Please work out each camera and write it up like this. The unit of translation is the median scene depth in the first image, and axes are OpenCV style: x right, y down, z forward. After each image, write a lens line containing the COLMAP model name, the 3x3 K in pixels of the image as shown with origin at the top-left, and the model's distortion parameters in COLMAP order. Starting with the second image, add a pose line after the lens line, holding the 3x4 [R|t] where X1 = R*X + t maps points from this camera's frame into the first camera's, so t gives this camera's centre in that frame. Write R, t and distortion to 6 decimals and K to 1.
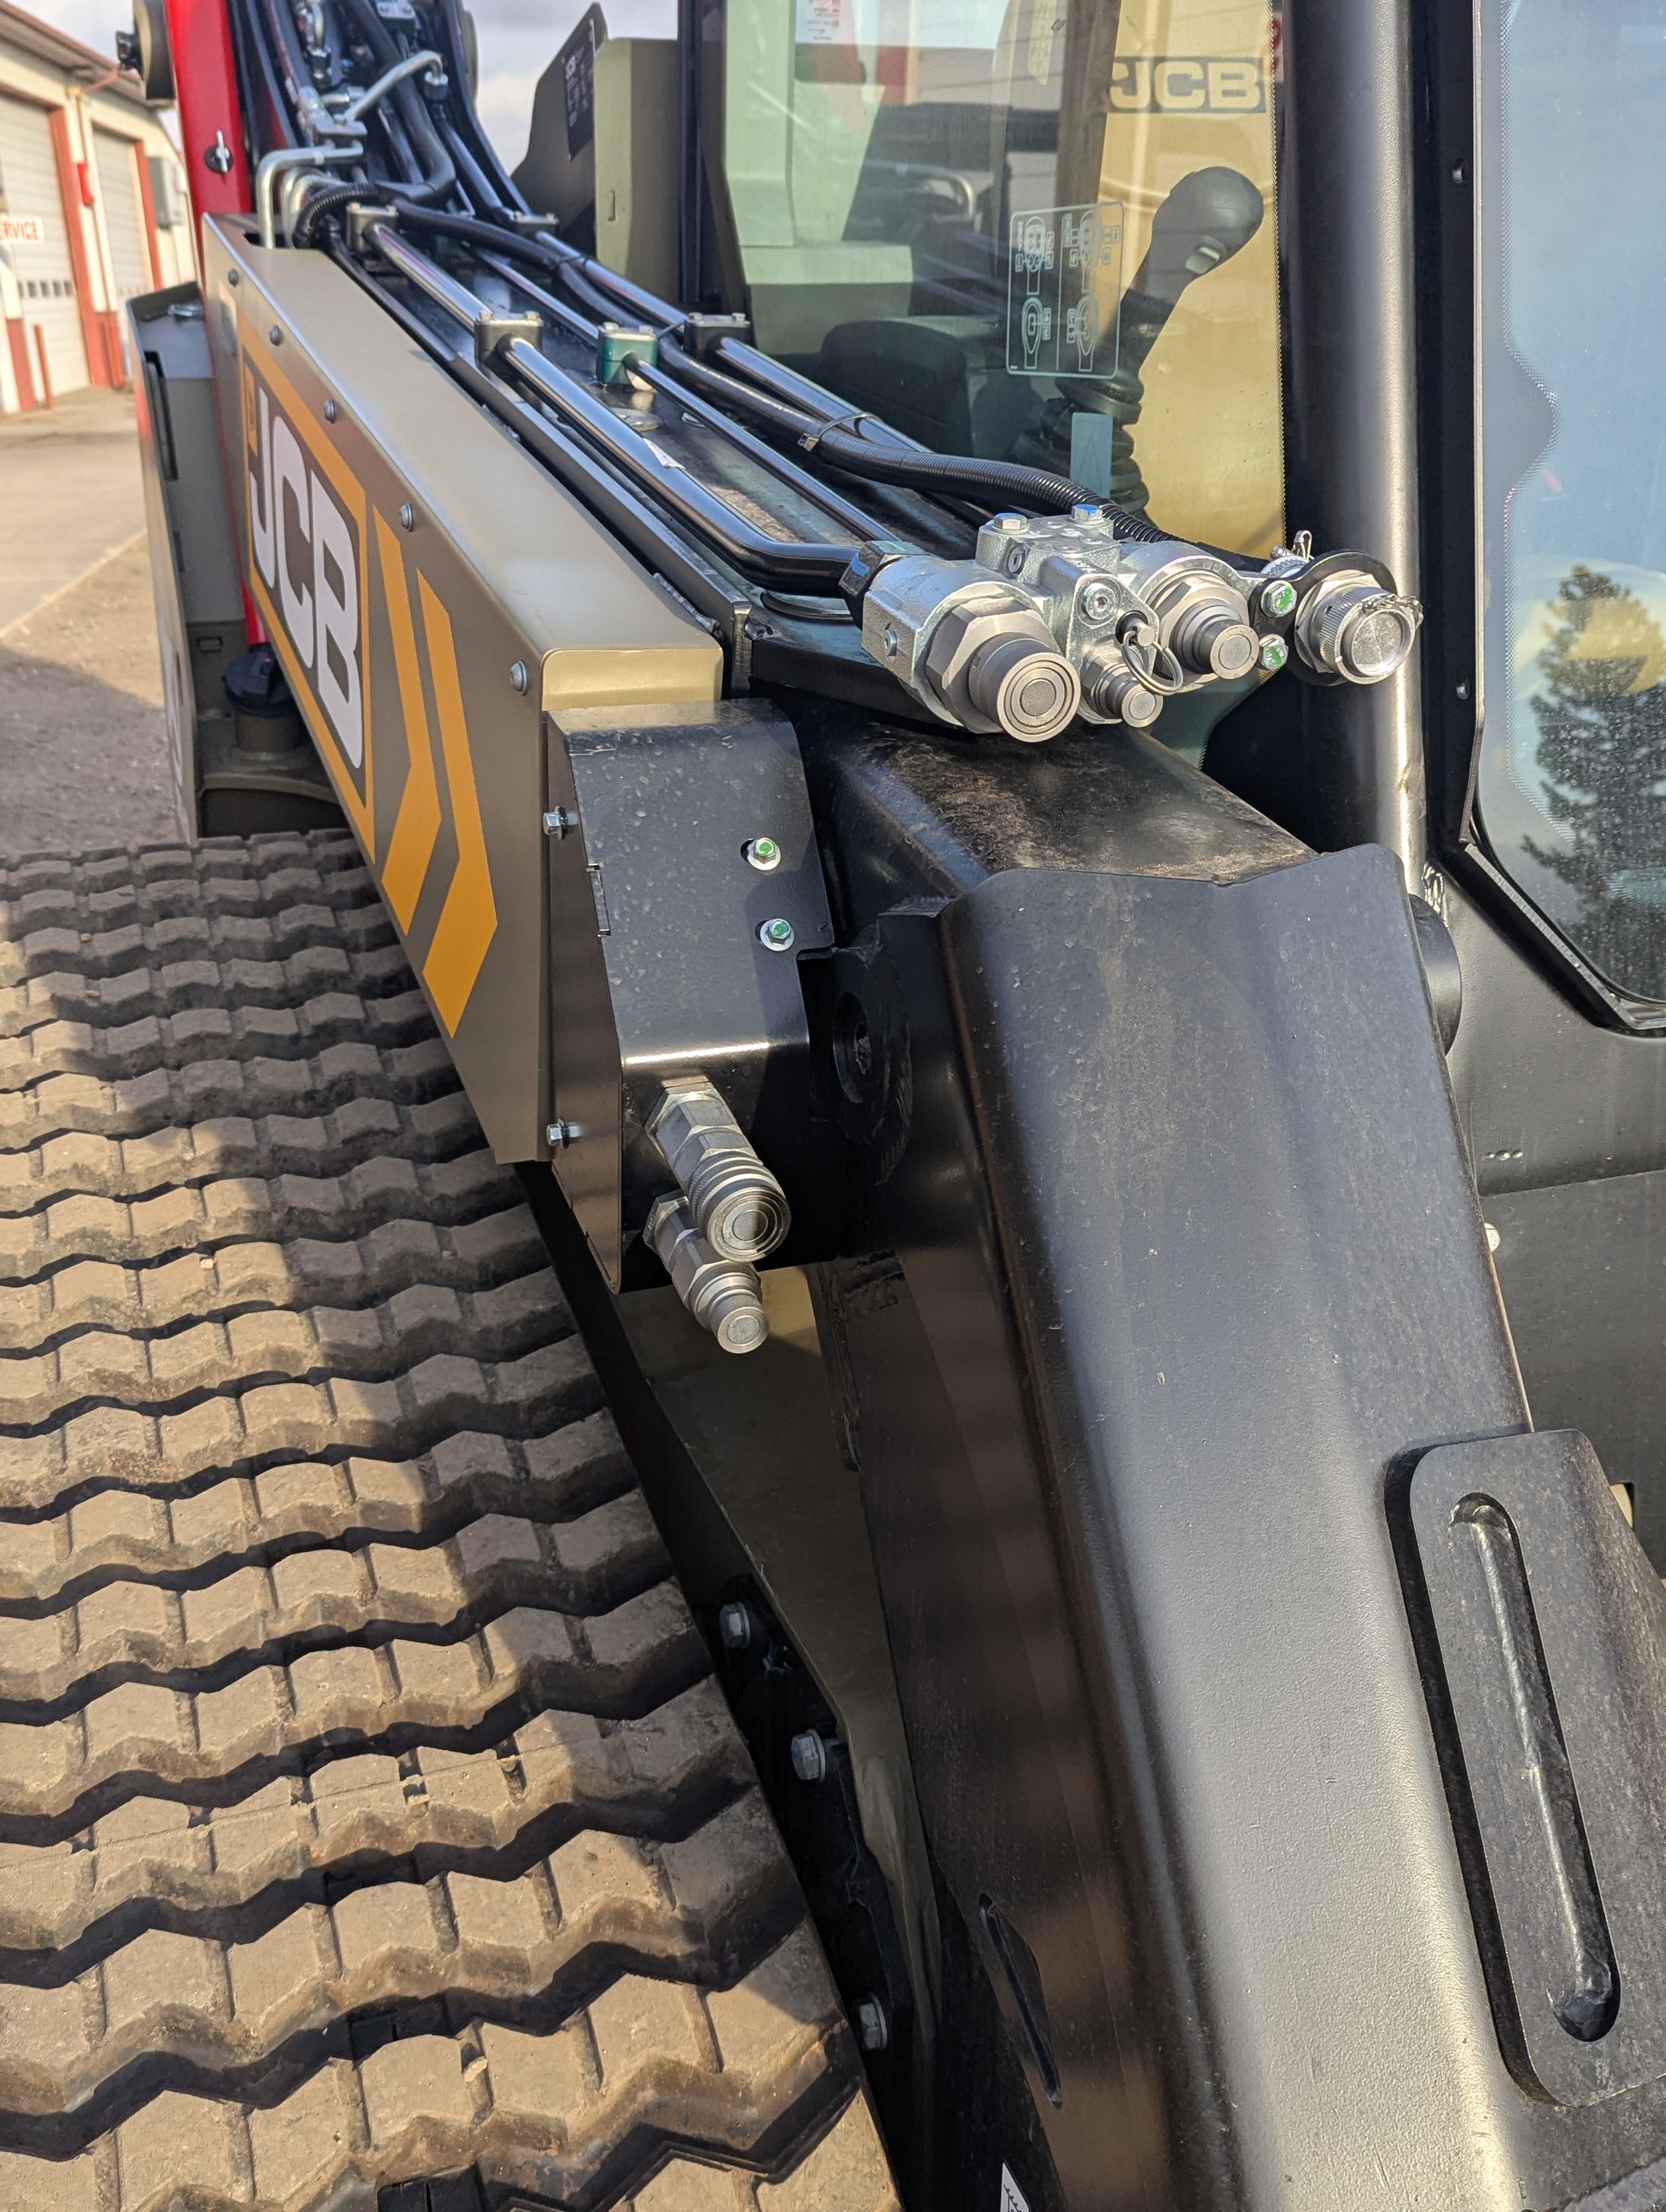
lens RADIAL K [[2347.4, 0, 827.8], [0, 2347.4, 1280.8], [0, 0, 1]] dist [0.018060, 0.004509]
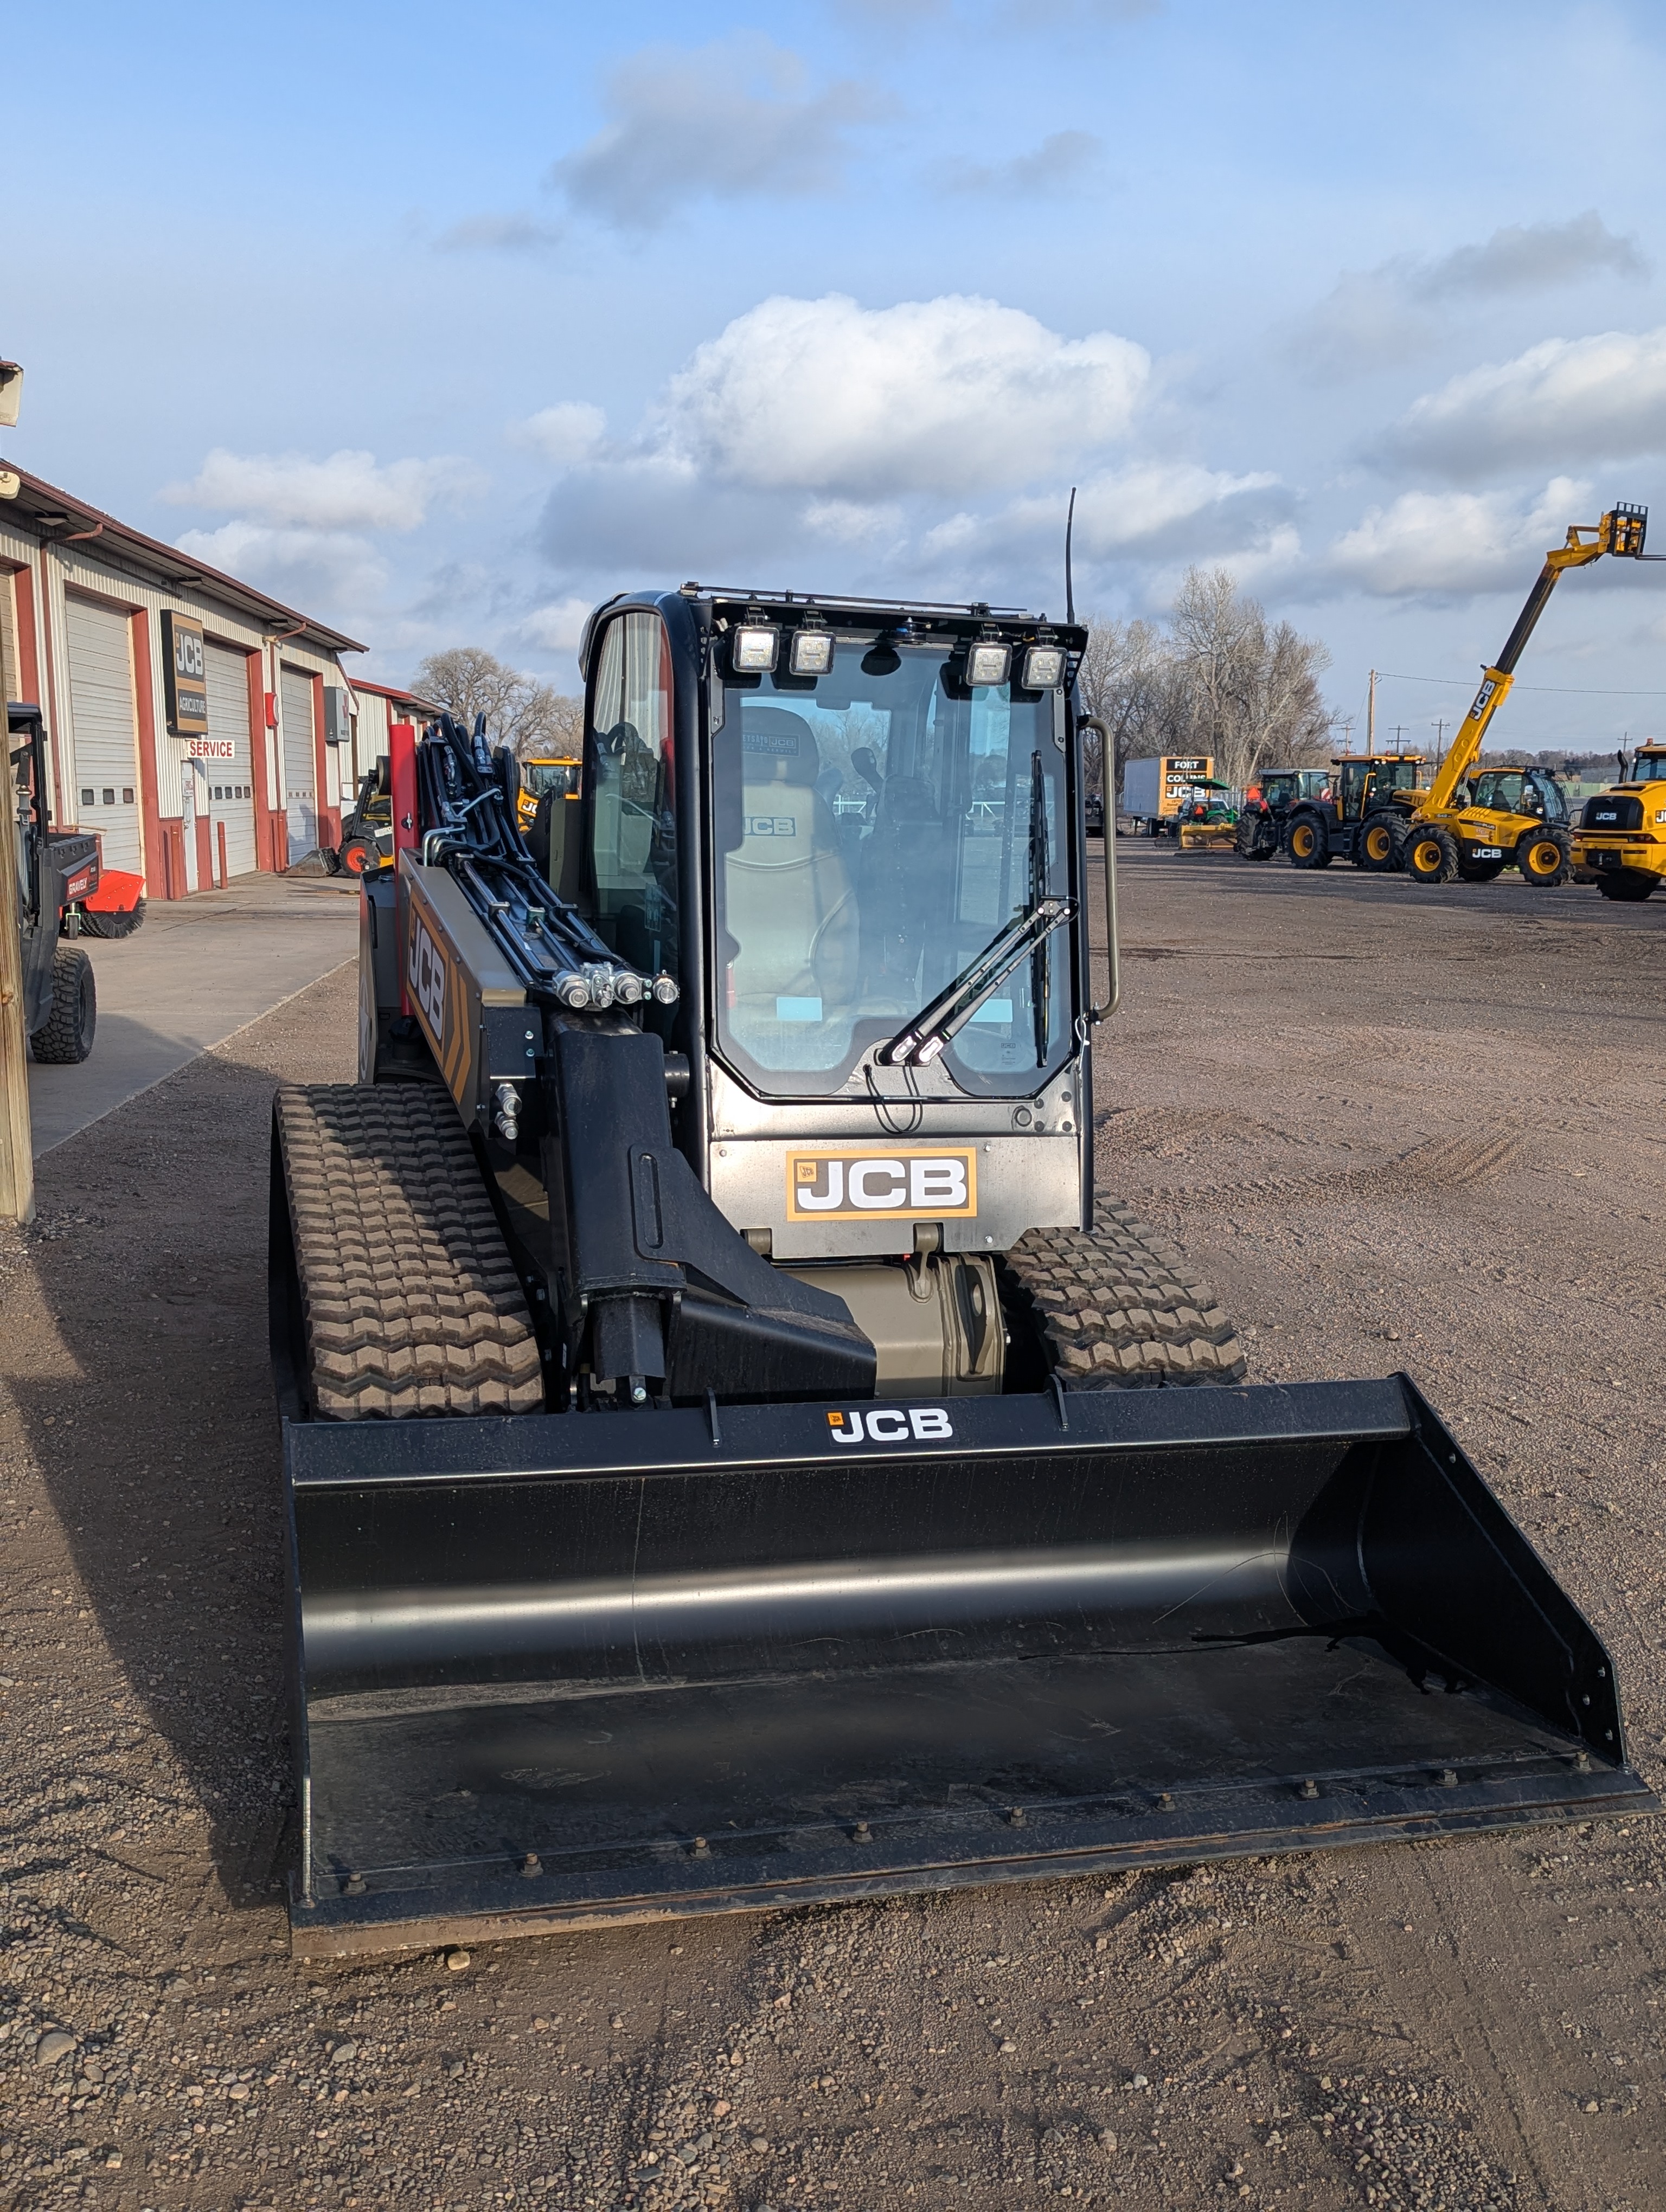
lens RADIAL K [[2347.4, 0, 827.8], [0, 2347.4, 1280.8], [0, 0, 1]] dist [0.018060, 0.004509]
pose [[0.998255, 0.046204, -0.036782, 0.317245], [-0.052533, 0.979275, -0.195602, 0.486539], [0.026982, 0.197193, 0.979993, -1.413227]]
